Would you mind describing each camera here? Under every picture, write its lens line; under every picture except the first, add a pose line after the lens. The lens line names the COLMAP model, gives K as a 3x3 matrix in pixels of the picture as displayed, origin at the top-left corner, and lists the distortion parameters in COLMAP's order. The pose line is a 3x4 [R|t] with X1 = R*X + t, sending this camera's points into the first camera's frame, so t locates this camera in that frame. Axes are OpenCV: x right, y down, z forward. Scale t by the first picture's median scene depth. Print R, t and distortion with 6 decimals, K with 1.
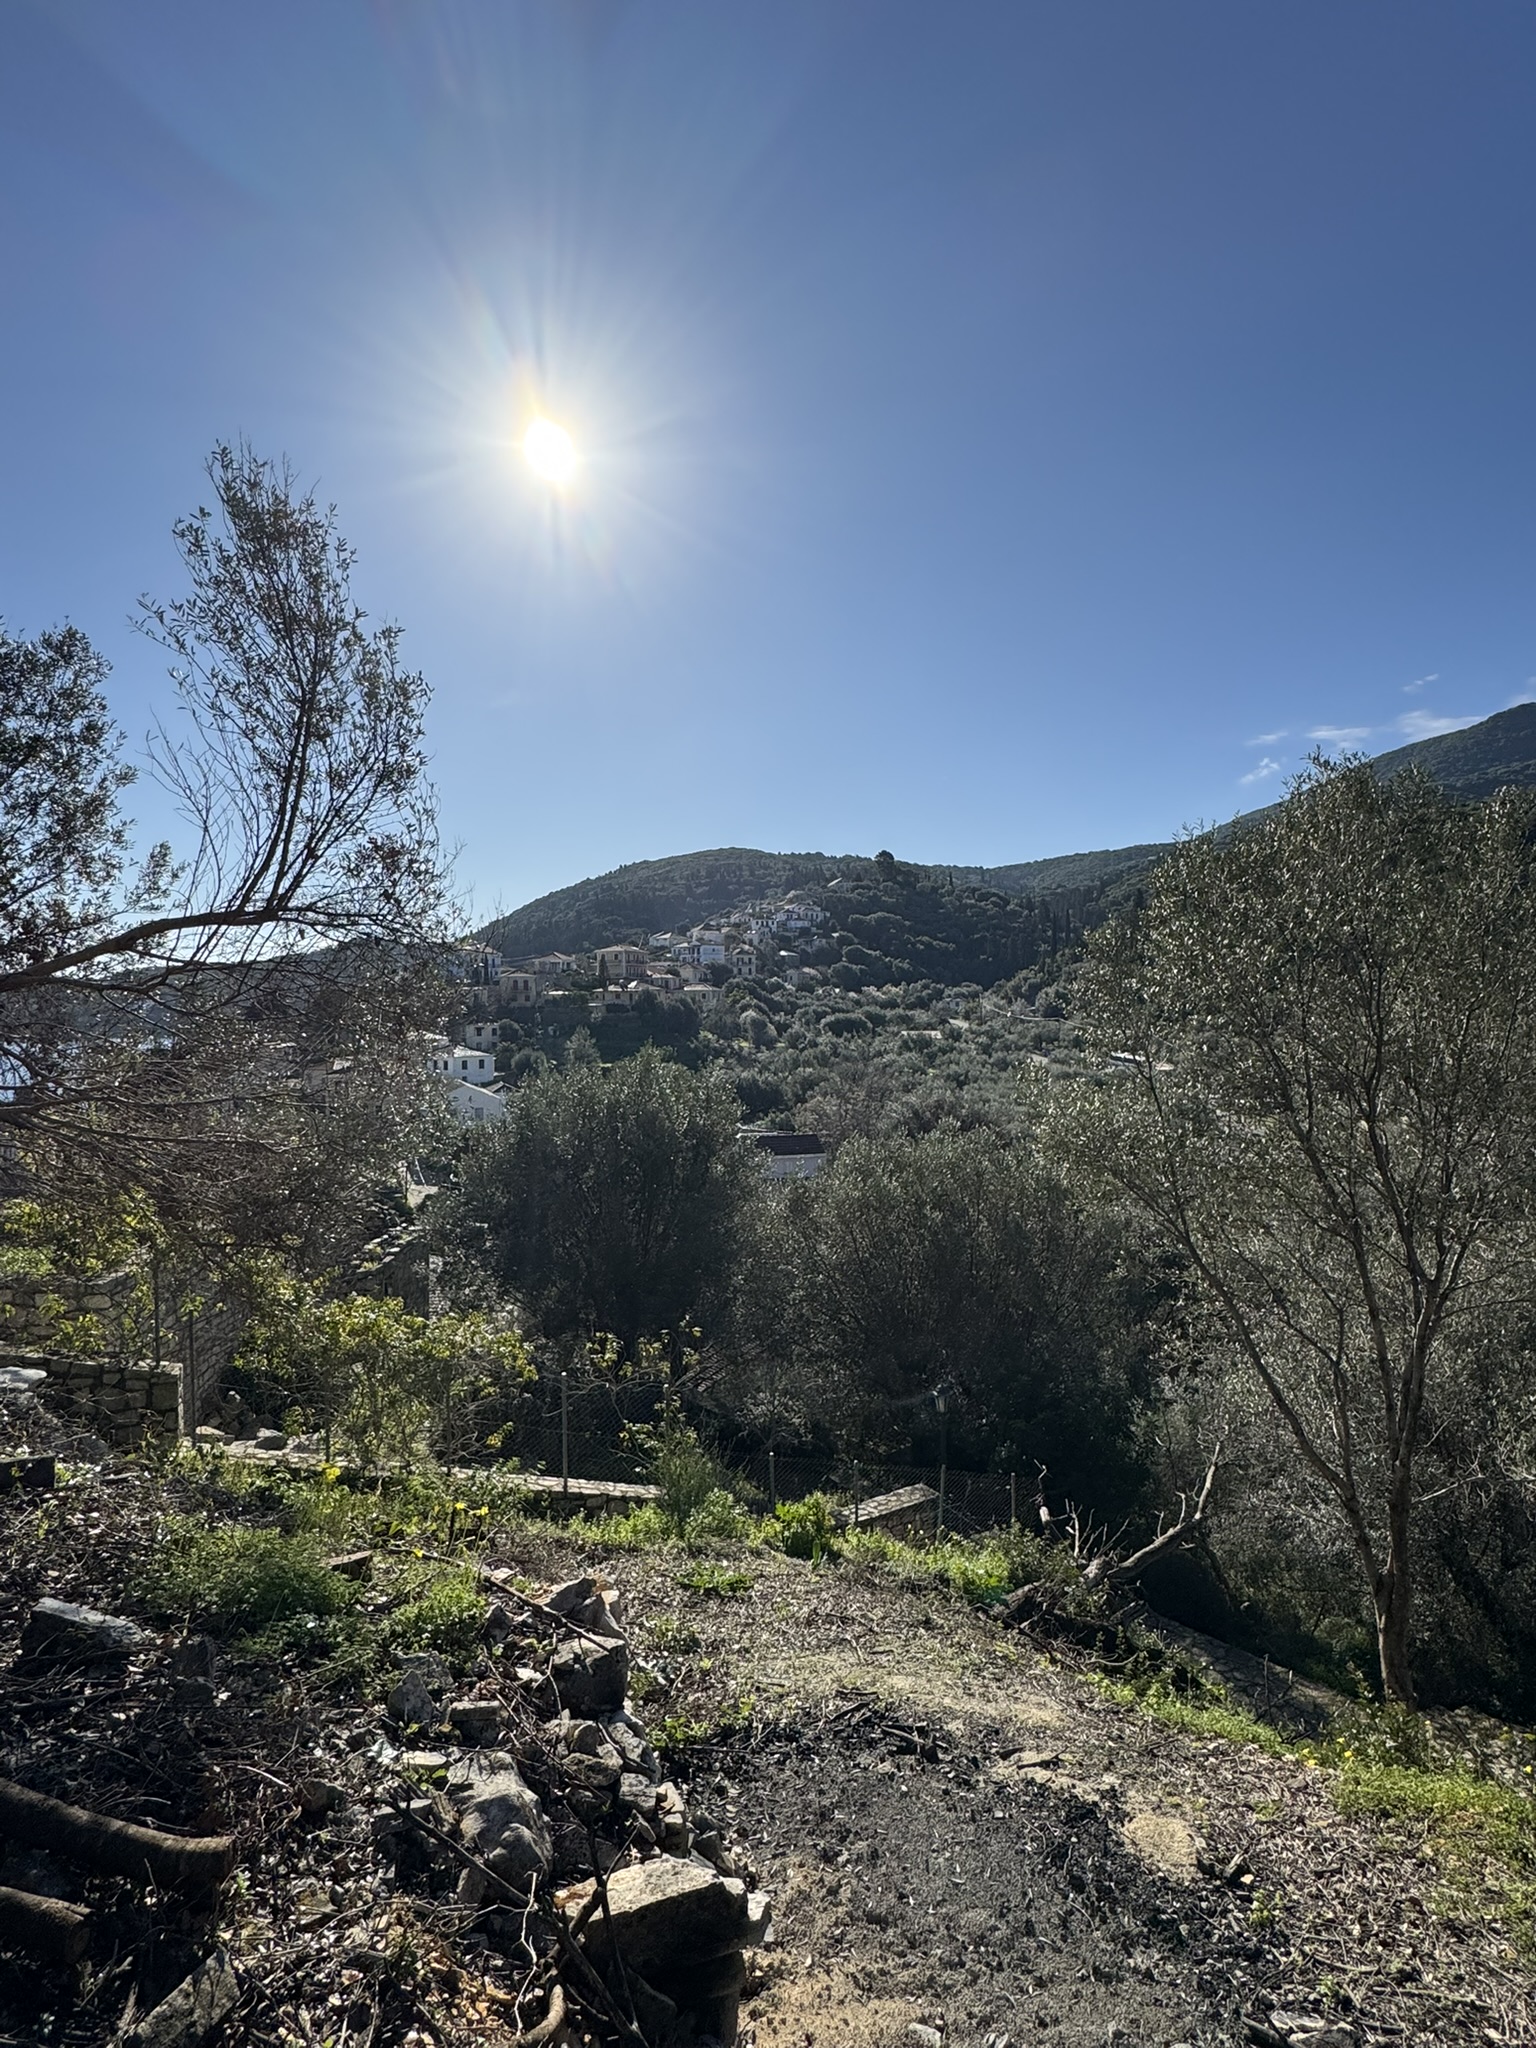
lens RADIAL K [[1107.6, 0, 765.3], [0, 1107.6, 1030.8], [0, 0, 1]] dist [0.001430, -0.001643]
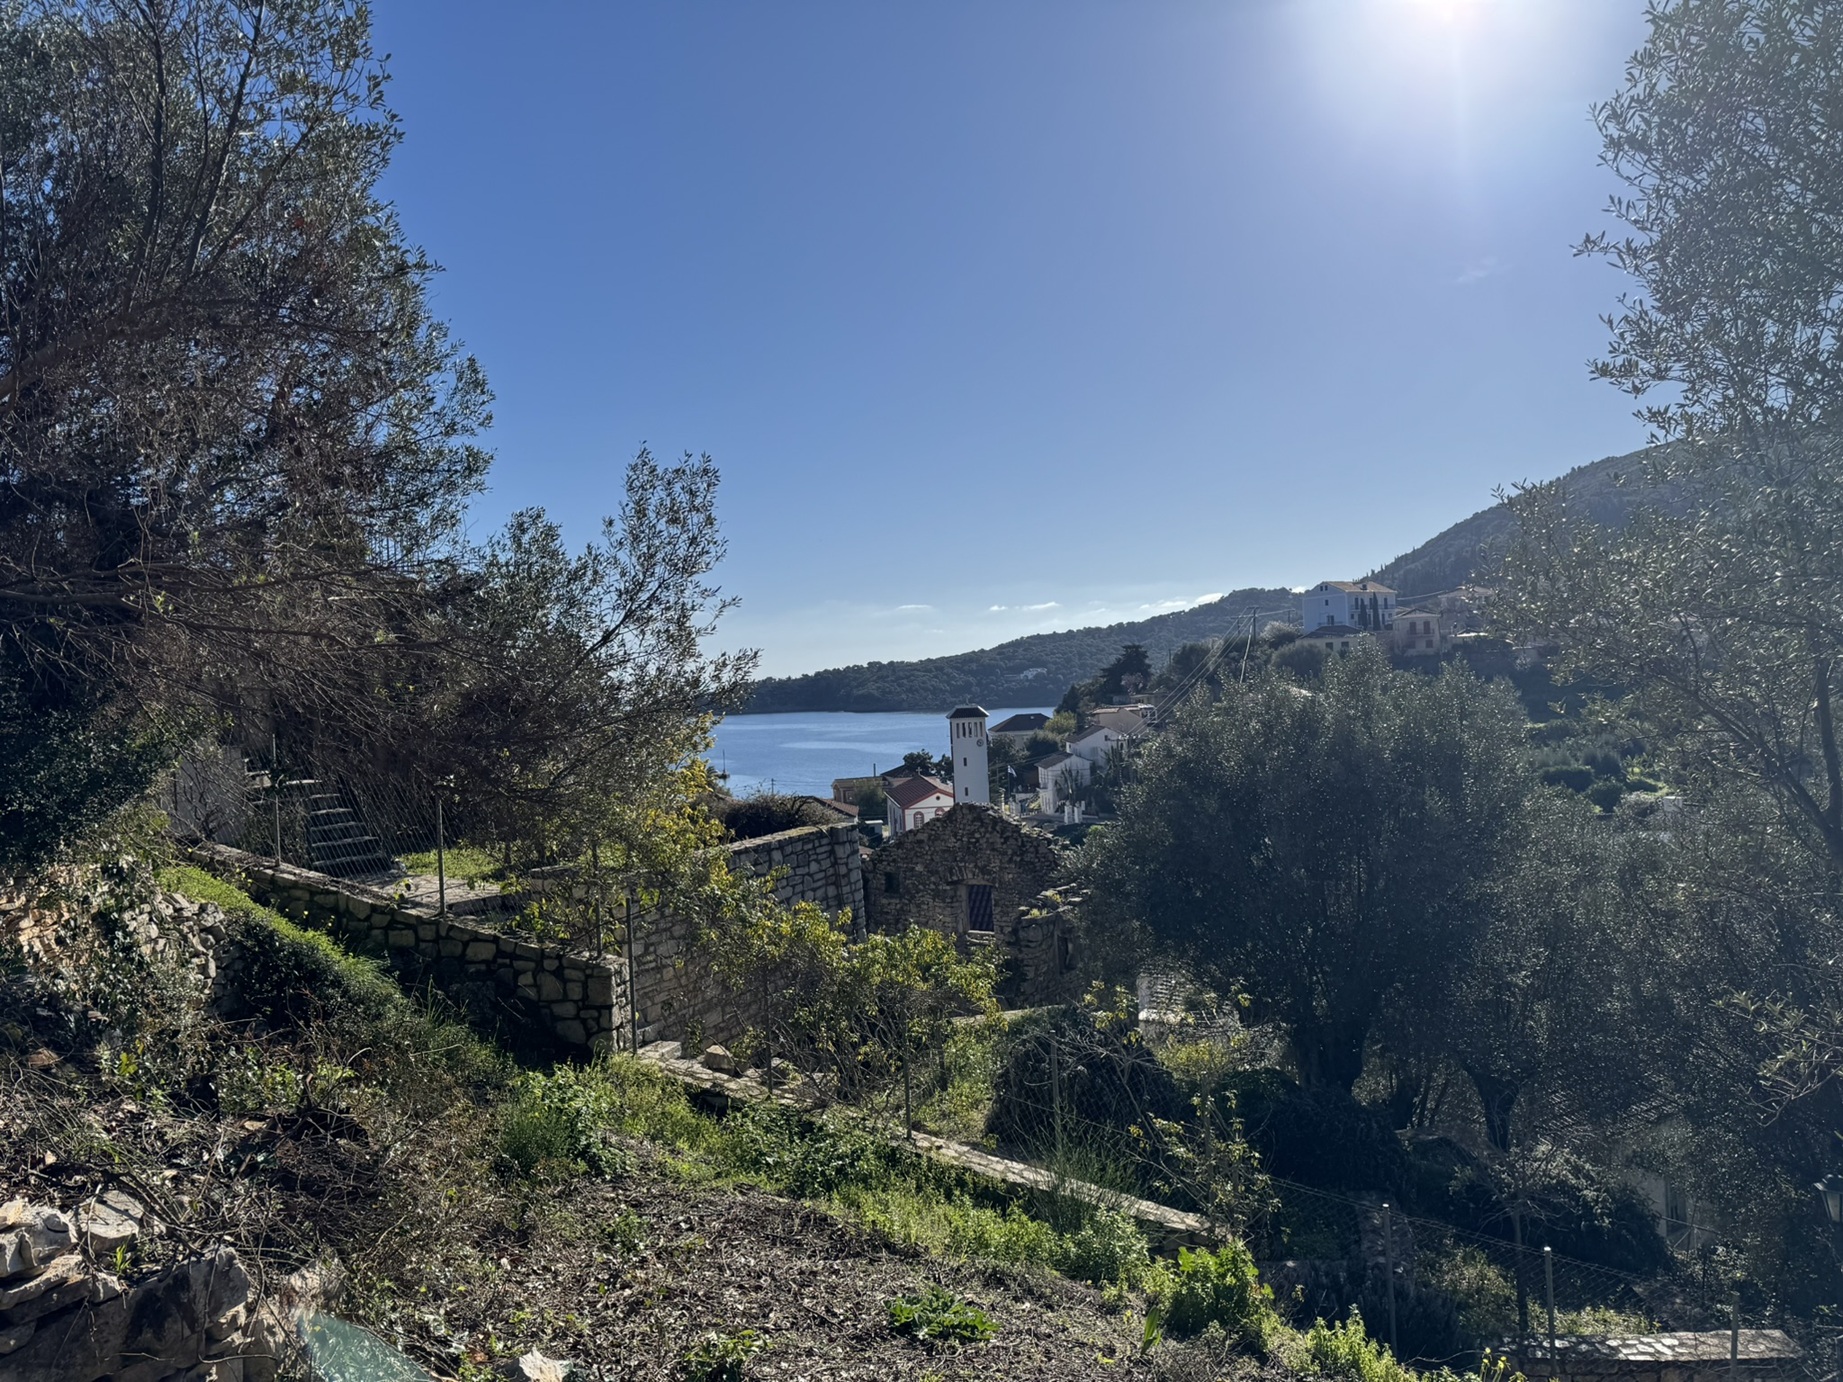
lens RADIAL K [[1278.8, 0, 921.5], [0, 1278.8, 691.0], [0, 0, 1]] dist [0.005266, 0.000748]
pose [[0.817110, -0.031938, -0.575597, 0.192139], [0.029510, 0.999472, -0.013566, 0.070236], [0.575726, -0.005902, 0.817621, 0.196107]]
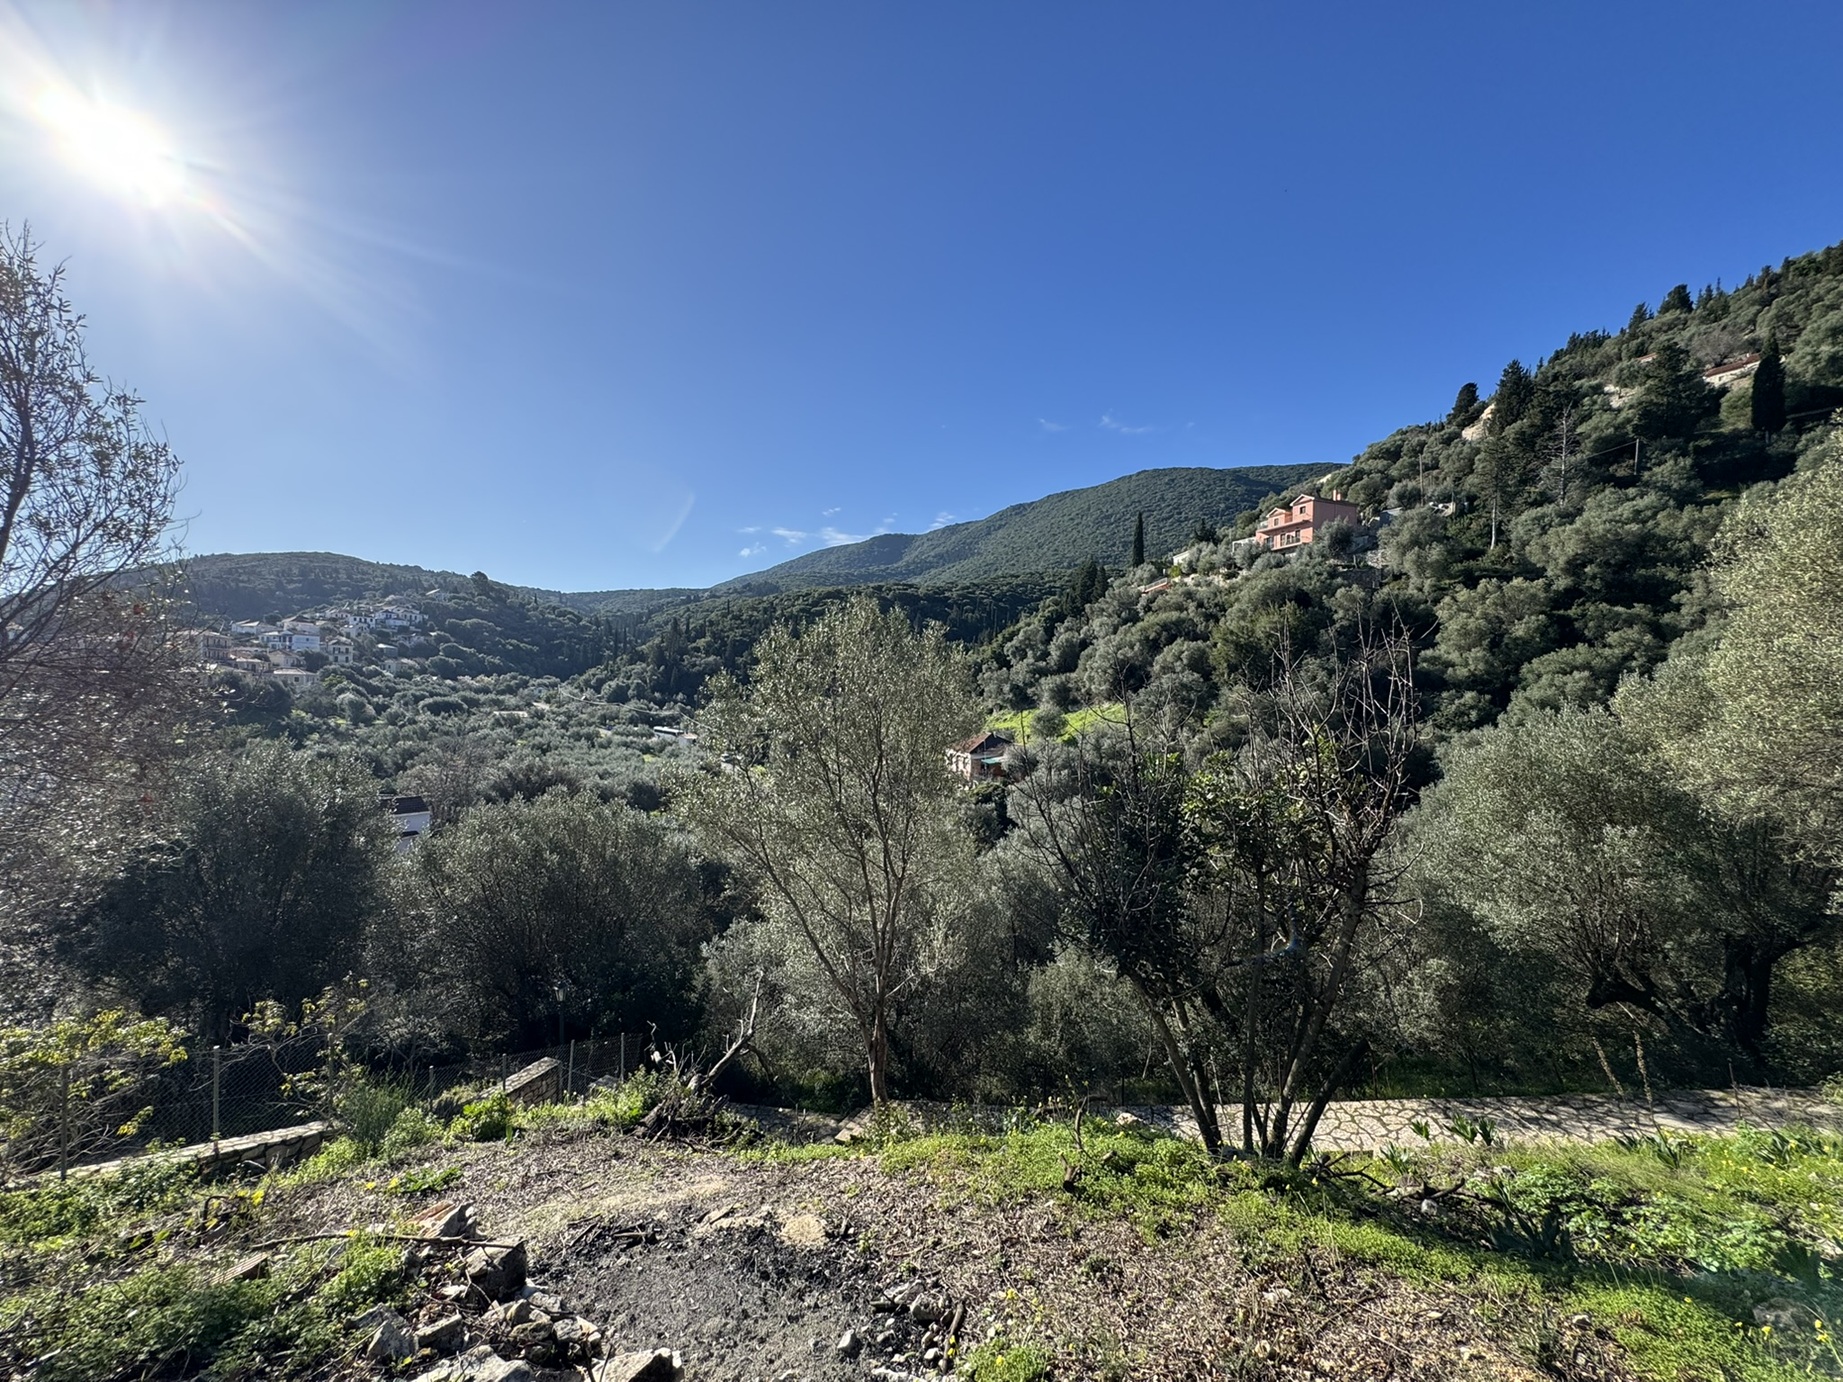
lens RADIAL K [[739.0, 0, 922.0], [0, 739.0, 700.1], [0, 0, 1]] dist [-0.003845, 0.000490]
pose [[0.794993, 0.016943, 0.606382, -0.056826], [-0.007744, 0.999812, -0.017783, -0.022916], [-0.606570, 0.009441, 0.794974, -0.012387]]
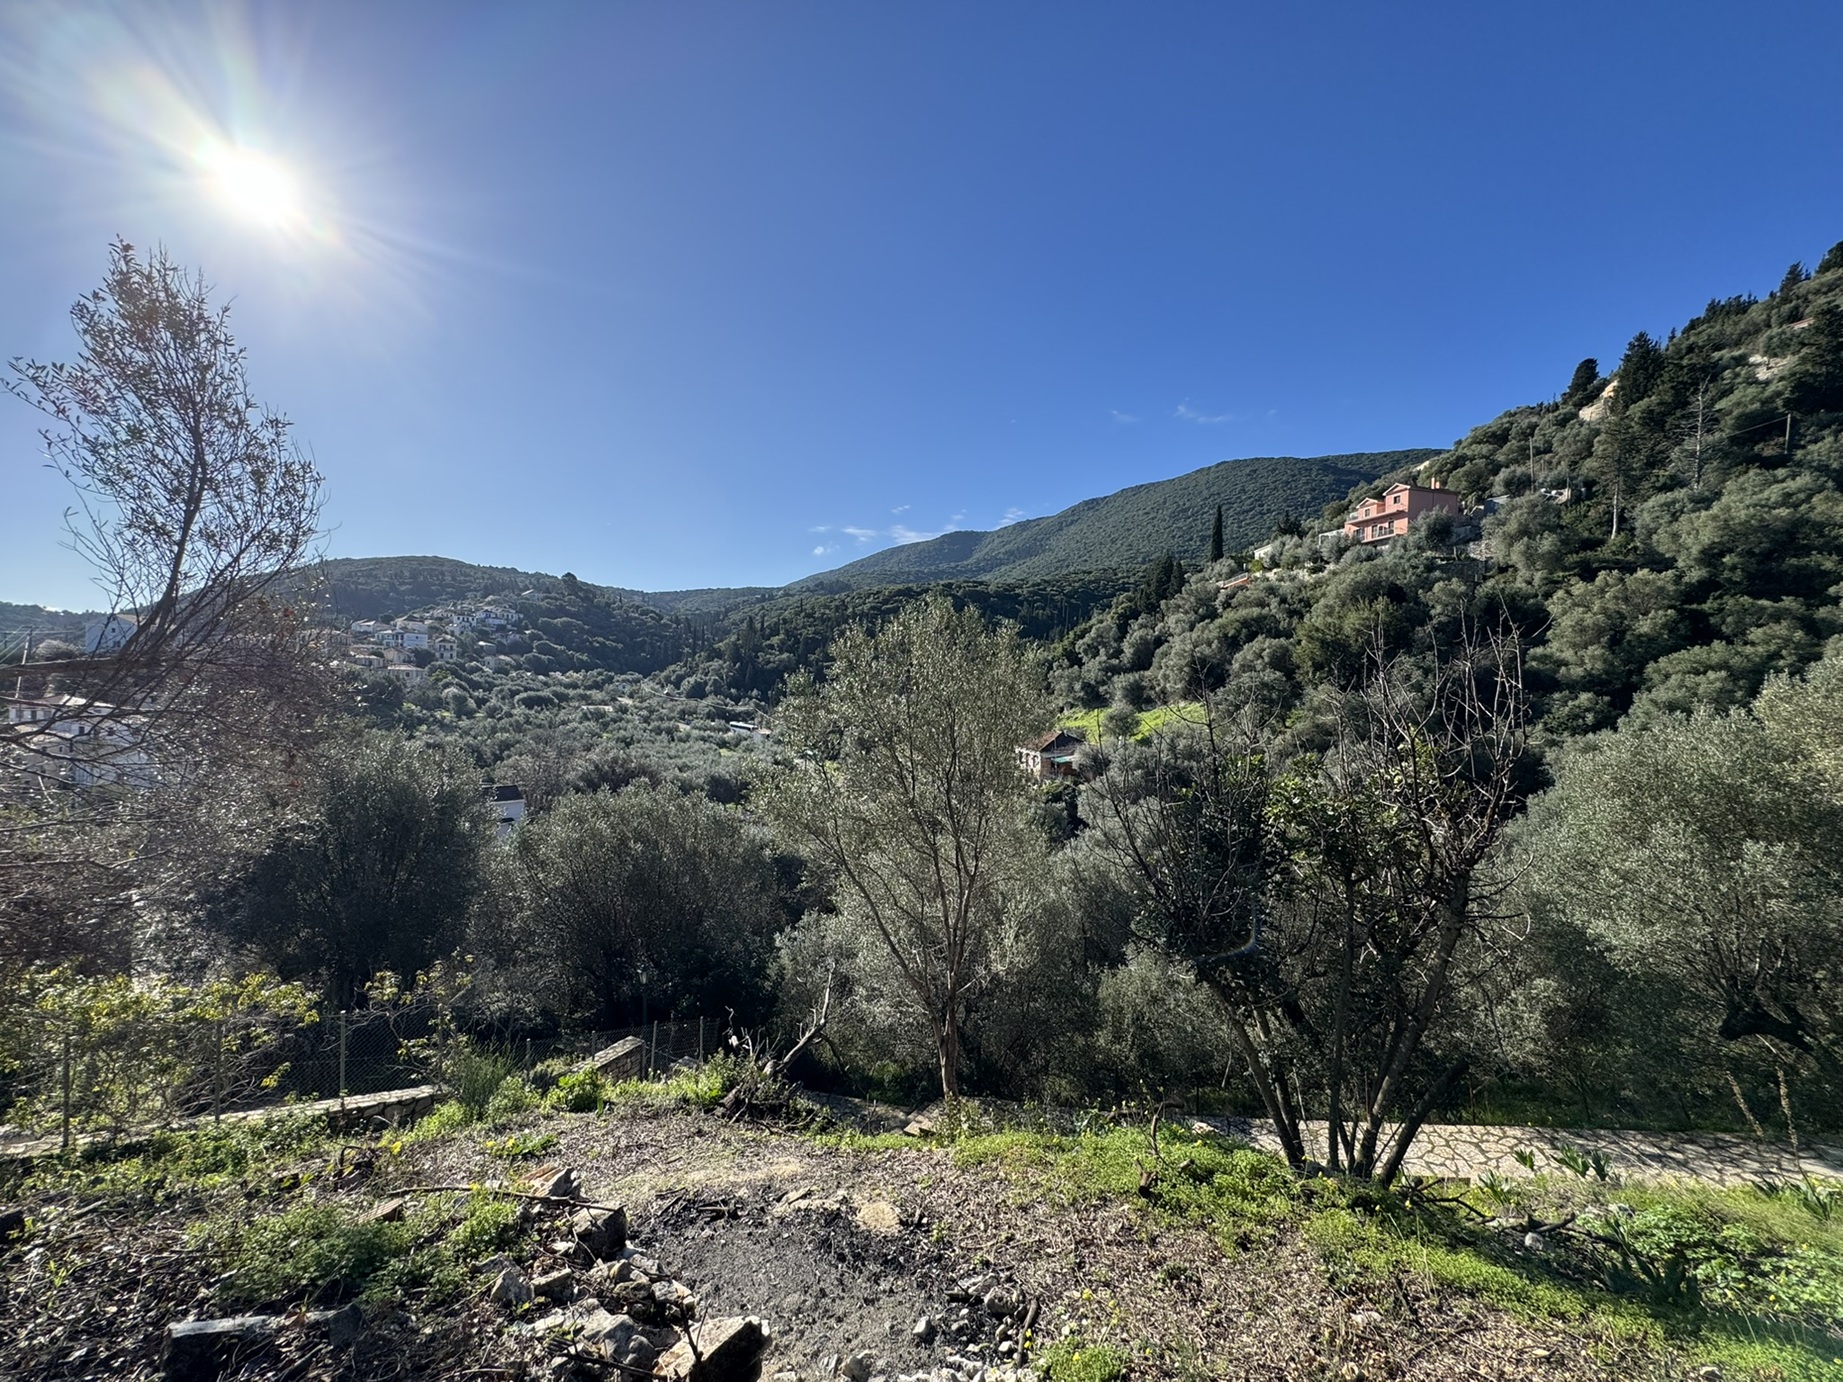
lens RADIAL K [[738.6, 0, 921.0], [0, 738.6, 700.9], [0, 0, 1]] dist [-0.003277, 0.000210]
pose [[0.848701, 0.020053, 0.528493, -0.061025], [-0.016133, 0.999798, -0.012028, -0.023433], [-0.528627, 0.001682, 0.848853, -0.012919]]
